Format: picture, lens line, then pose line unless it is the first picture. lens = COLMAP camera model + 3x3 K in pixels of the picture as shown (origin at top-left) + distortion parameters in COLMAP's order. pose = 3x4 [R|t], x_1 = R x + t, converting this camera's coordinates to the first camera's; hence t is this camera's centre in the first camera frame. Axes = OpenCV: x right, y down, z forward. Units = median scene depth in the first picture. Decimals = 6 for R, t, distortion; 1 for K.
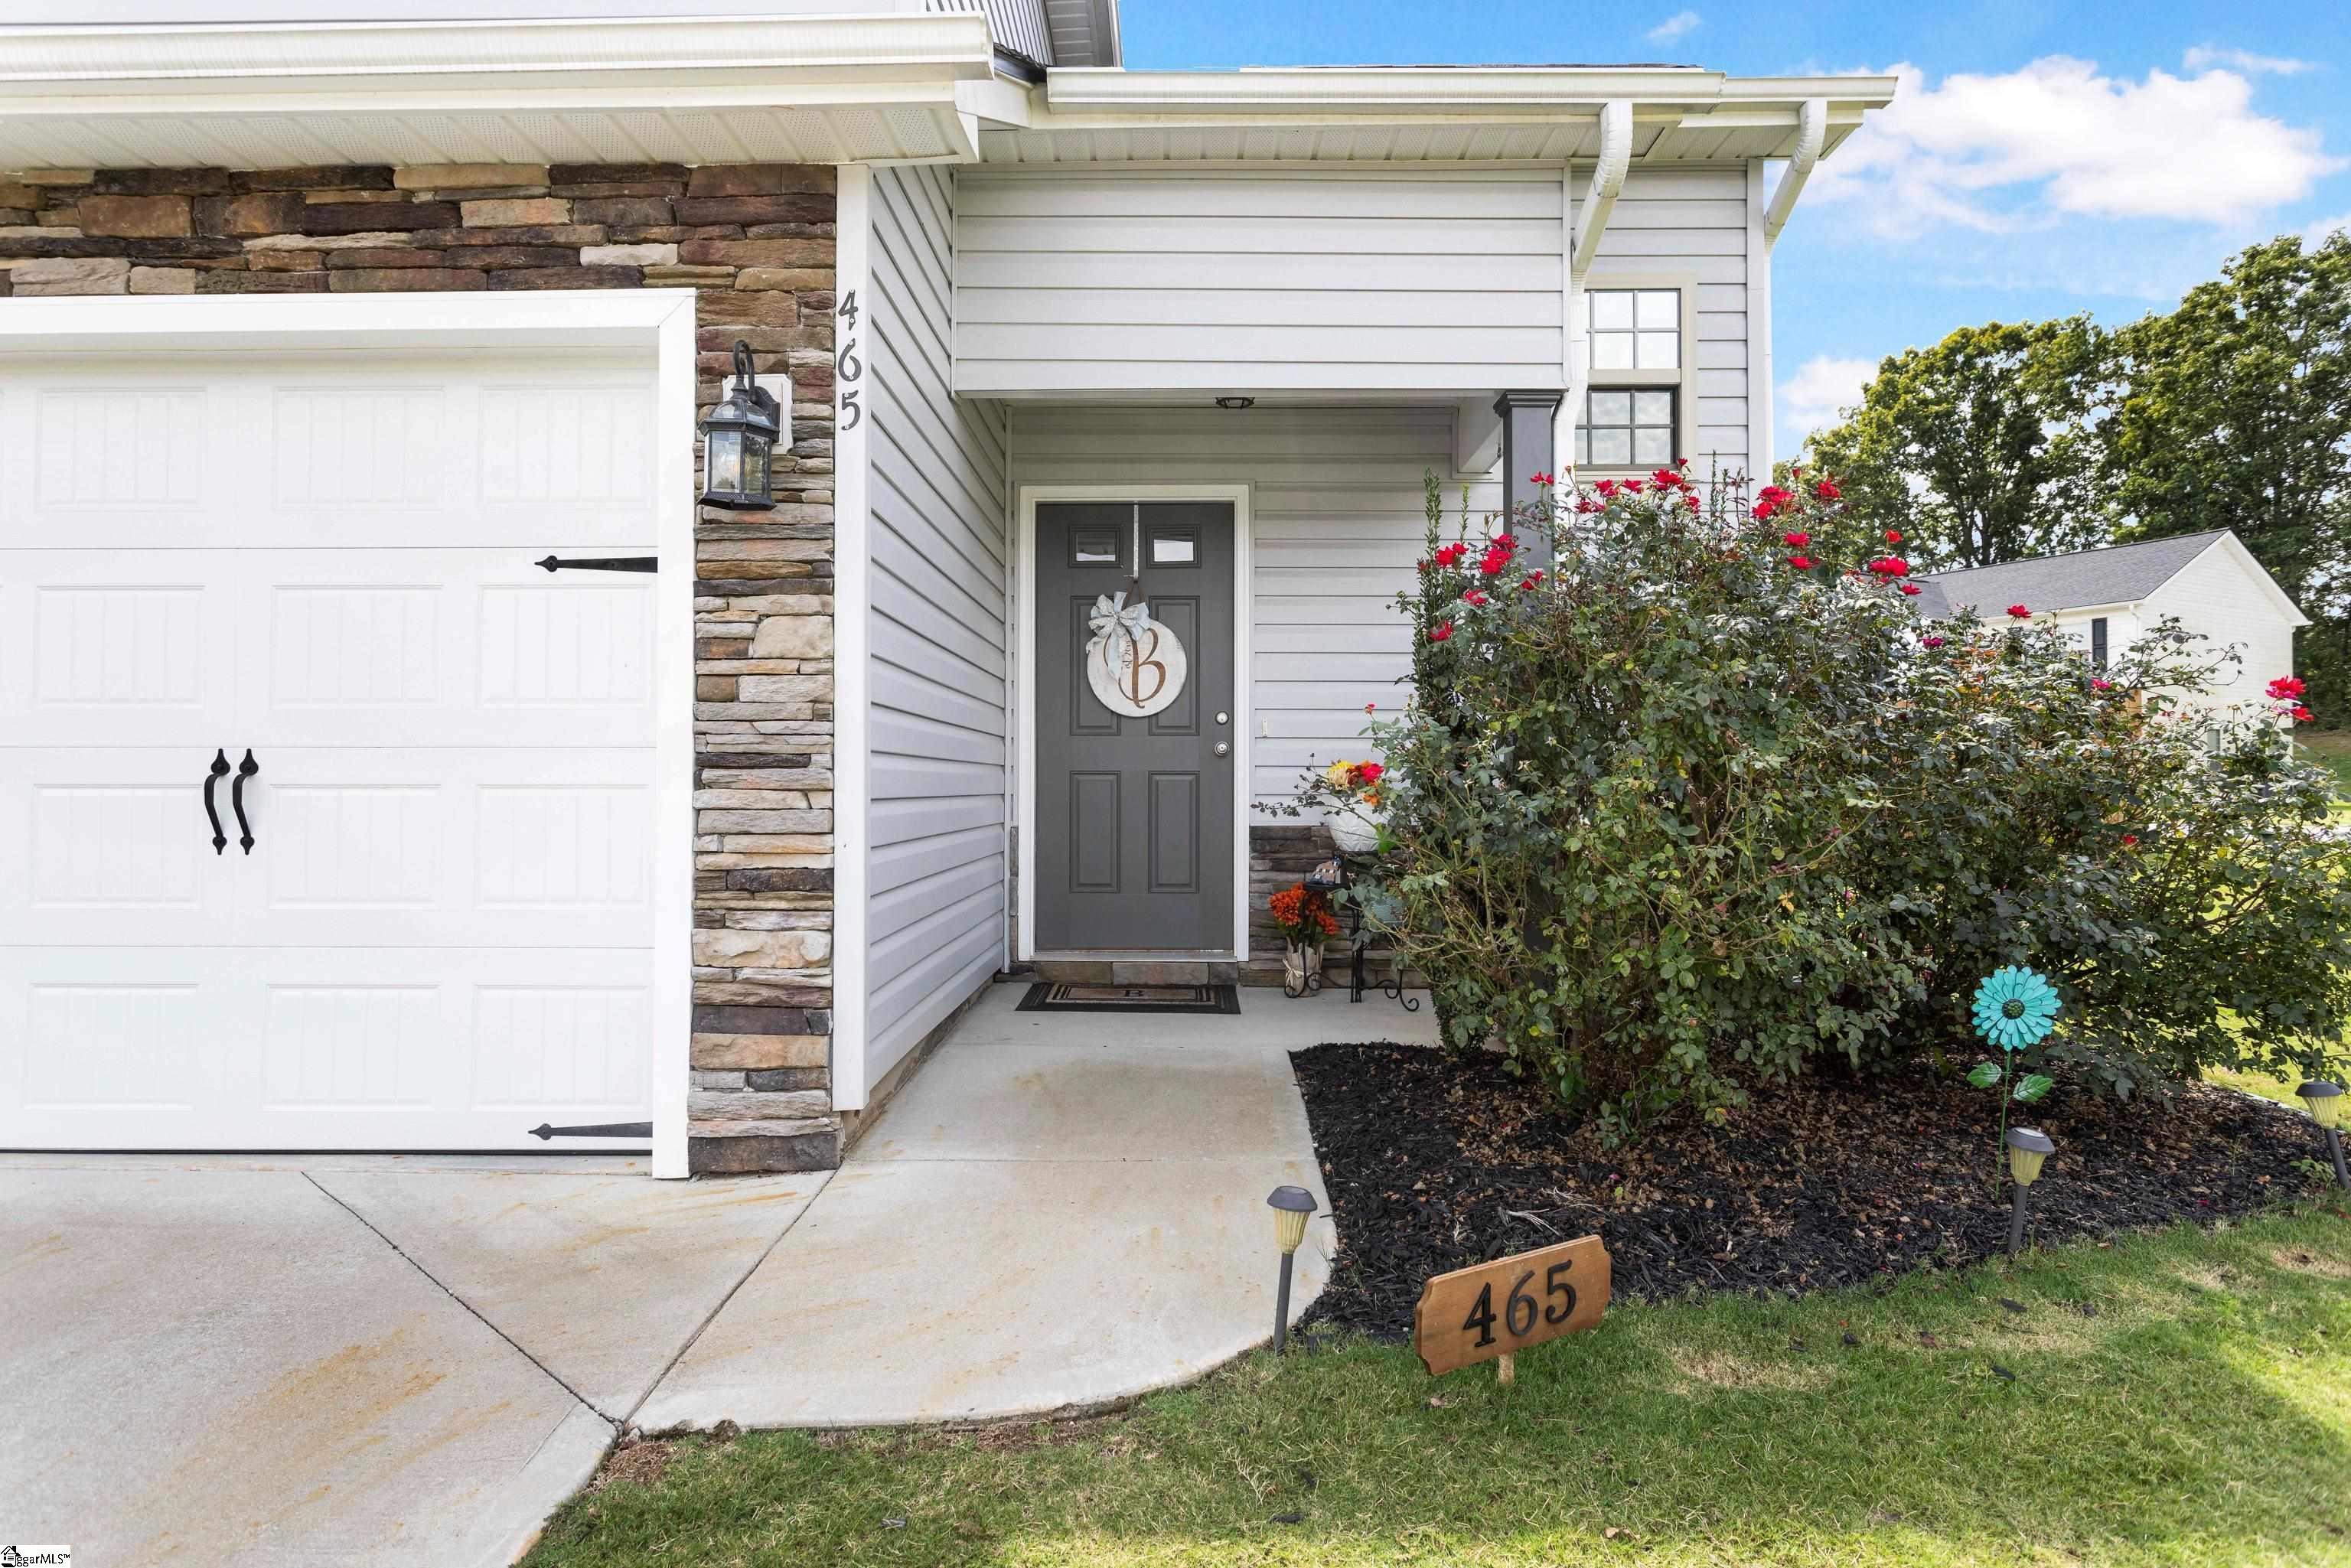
lens RADIAL K [[1374.4, 0, 1166.4], [0, 1374.4, 770.7], [0, 0, 1]] dist [-0.000989, 0.002278]
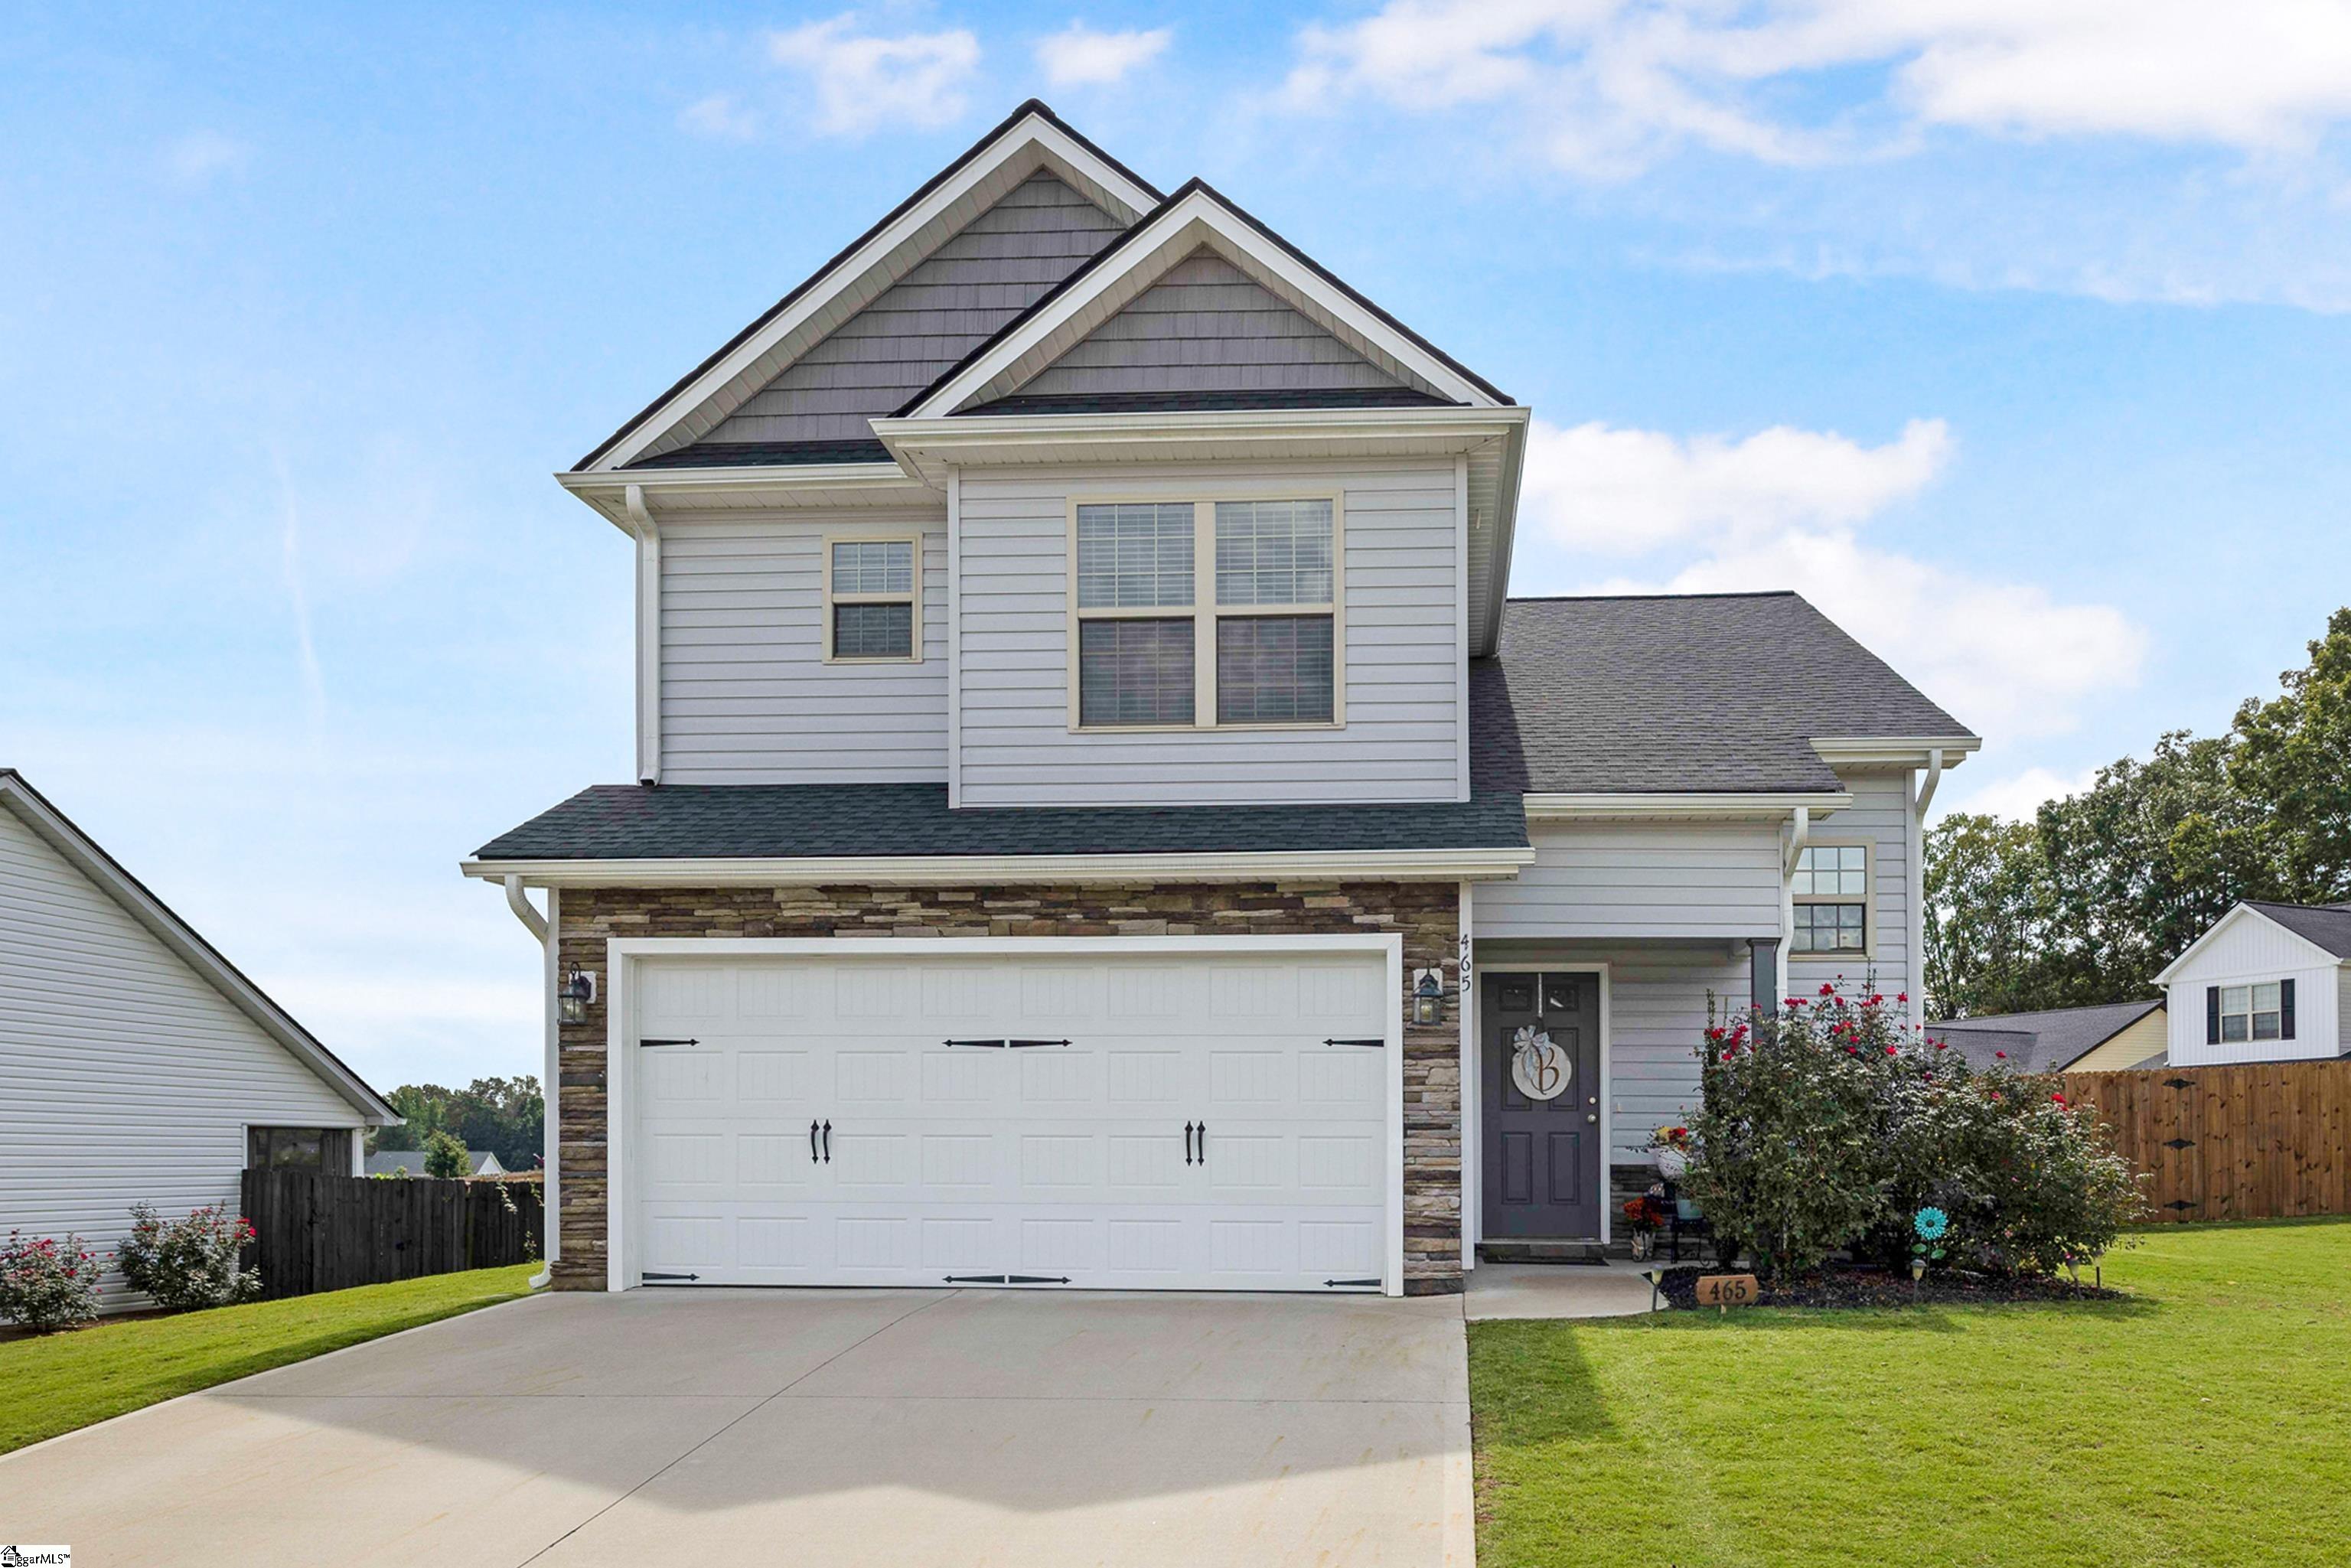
lens RADIAL K [[2315.1, 0, 1179.1], [0, 2315.1, 1036.2], [0, 0, 1]] dist [-0.038172, 0.001403]
pose [[0.997772, 0.000887, -0.066706, -0.460395], [-0.003721, 0.999095, -0.042365, 0.007796], [0.066608, 0.042519, 0.996873, -3.101225]]
